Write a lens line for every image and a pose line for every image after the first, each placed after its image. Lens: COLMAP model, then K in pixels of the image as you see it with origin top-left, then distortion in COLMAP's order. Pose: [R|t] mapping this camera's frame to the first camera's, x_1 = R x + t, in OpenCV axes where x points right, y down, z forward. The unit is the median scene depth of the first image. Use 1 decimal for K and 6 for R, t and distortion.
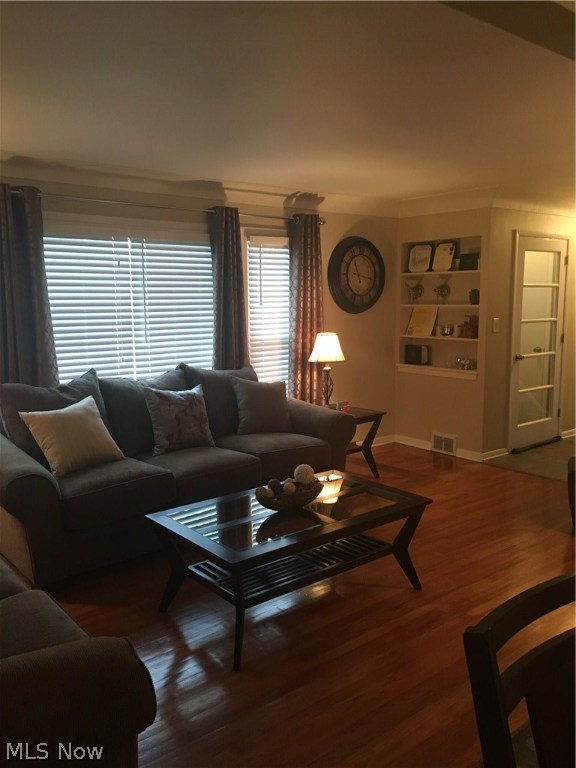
lens RADIAL K [[654.0, 0, 288.0], [0, 654.0, 384.0], [0, 0, 1]] dist [0.096737, -0.119653]
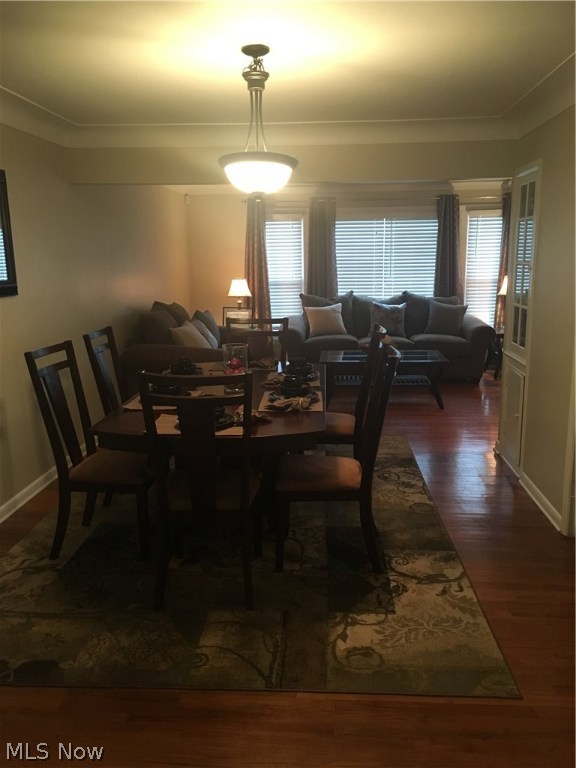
lens RADIAL K [[654.0, 0, 288.0], [0, 654.0, 384.0], [0, 0, 1]] dist [0.096737, -0.119653]
pose [[0.728927, 0.131116, -0.671918, 0.802648], [-0.086305, 0.991257, 0.099803, 0.064869], [0.679130, -0.014759, 0.733870, -0.475199]]
